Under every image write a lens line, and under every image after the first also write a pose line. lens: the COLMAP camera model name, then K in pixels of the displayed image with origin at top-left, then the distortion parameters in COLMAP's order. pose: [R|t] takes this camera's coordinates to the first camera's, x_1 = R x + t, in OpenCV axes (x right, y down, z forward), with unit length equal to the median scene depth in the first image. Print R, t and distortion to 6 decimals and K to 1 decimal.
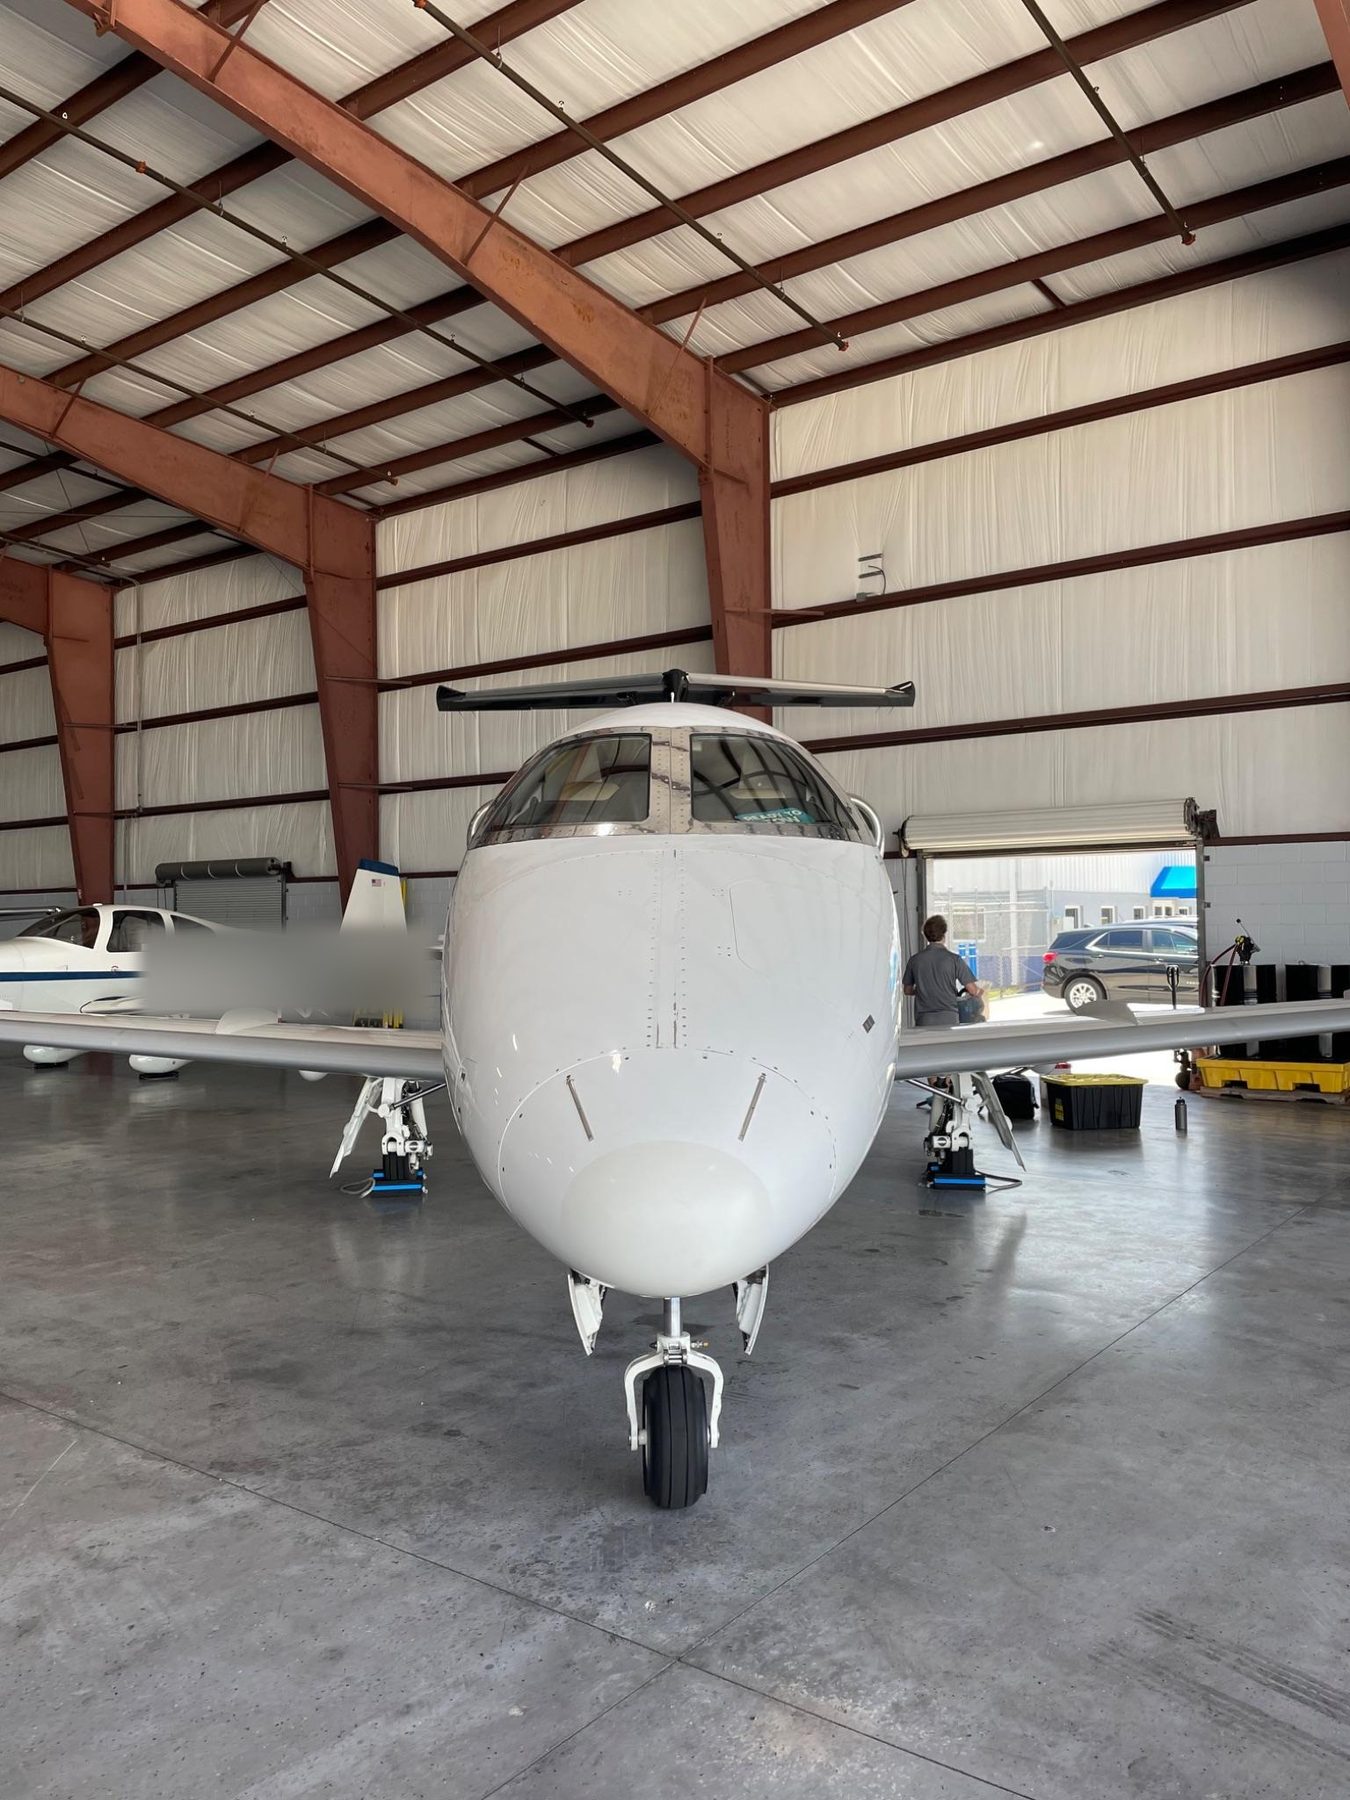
lens RADIAL K [[1341.8, 0, 675.0], [0, 1341.8, 900.0], [0, 0, 1]] dist [0.079069, -0.099331]
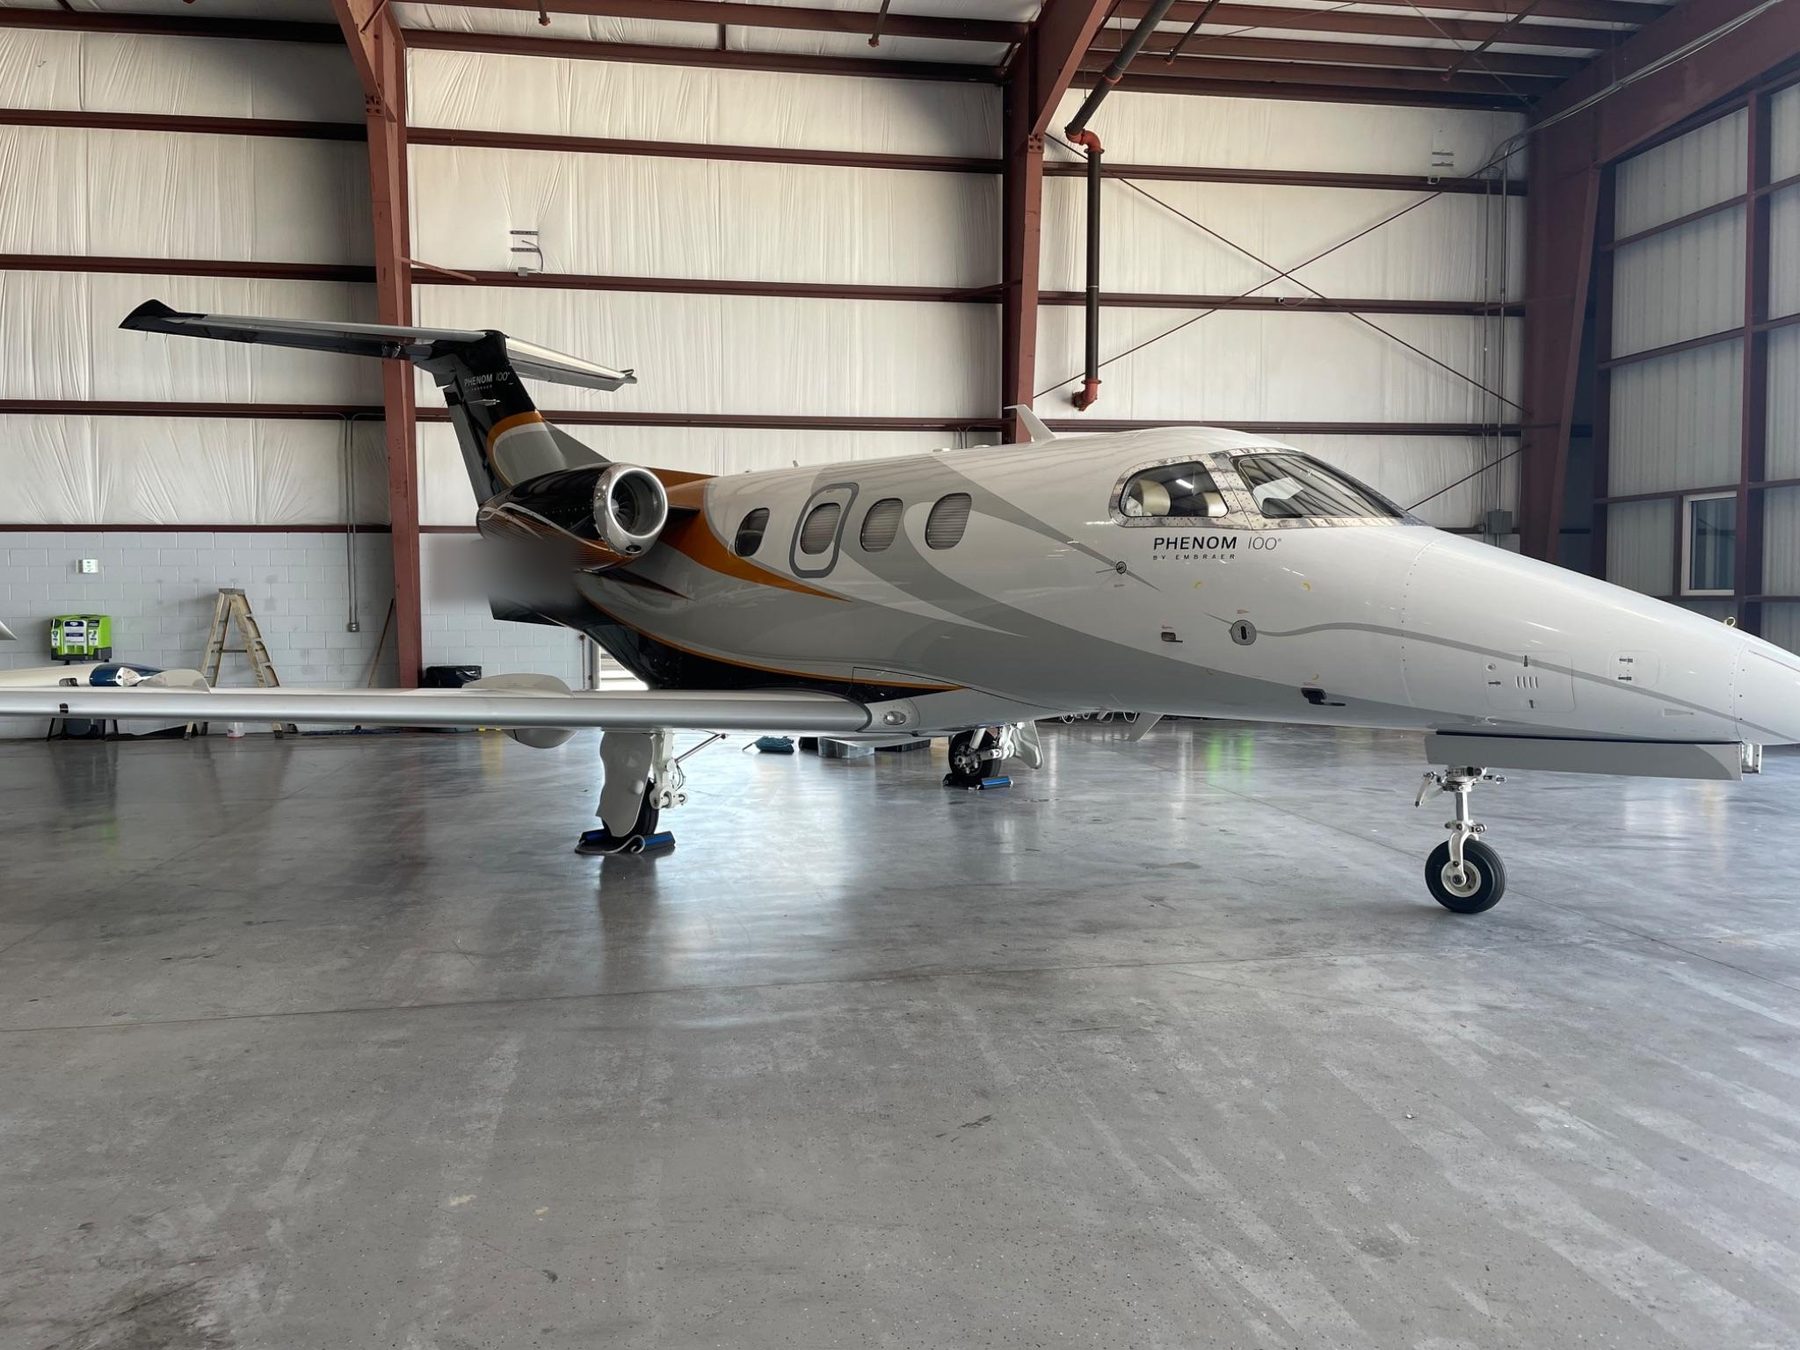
lens RADIAL K [[1341.8, 0, 900.0], [0, 1341.8, 675.0], [0, 0, 1]] dist [0.079069, -0.099331]
pose [[0.687578, -0.035852, 0.725225, -0.426598], [-0.013298, 0.997991, 0.061943, 0.010810], [-0.725989, -0.052235, 0.685720, 0.083799]]
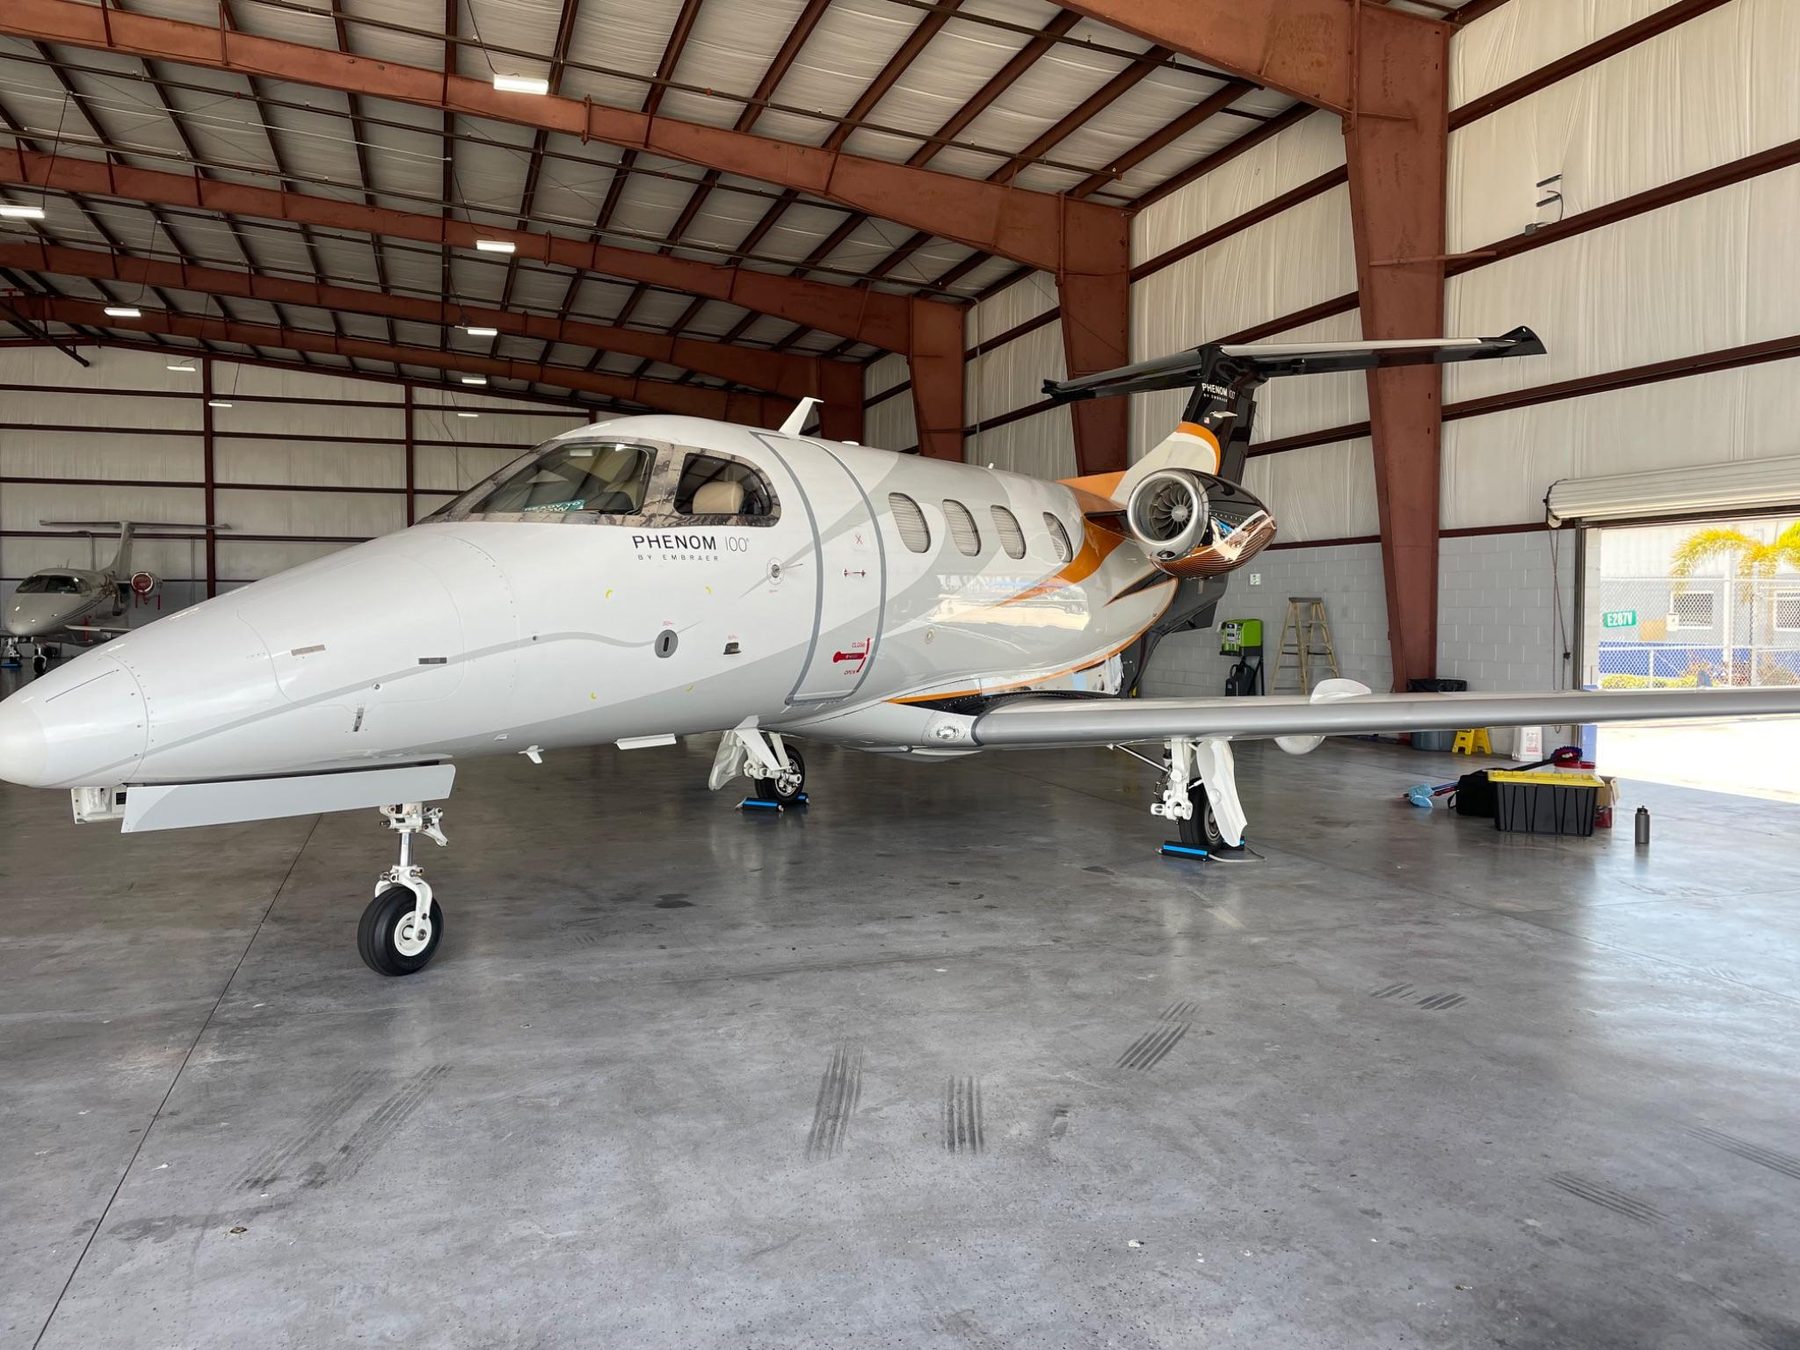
lens RADIAL K [[1341.8, 0, 900.0], [0, 1341.8, 675.0], [0, 0, 1]] dist [0.079069, -0.099331]
pose [[0.826192, 0.039029, -0.562035, 0.316217], [-0.001119, 0.997709, 0.067639, 0.004529], [0.563387, -0.055253, 0.824343, 0.026612]]
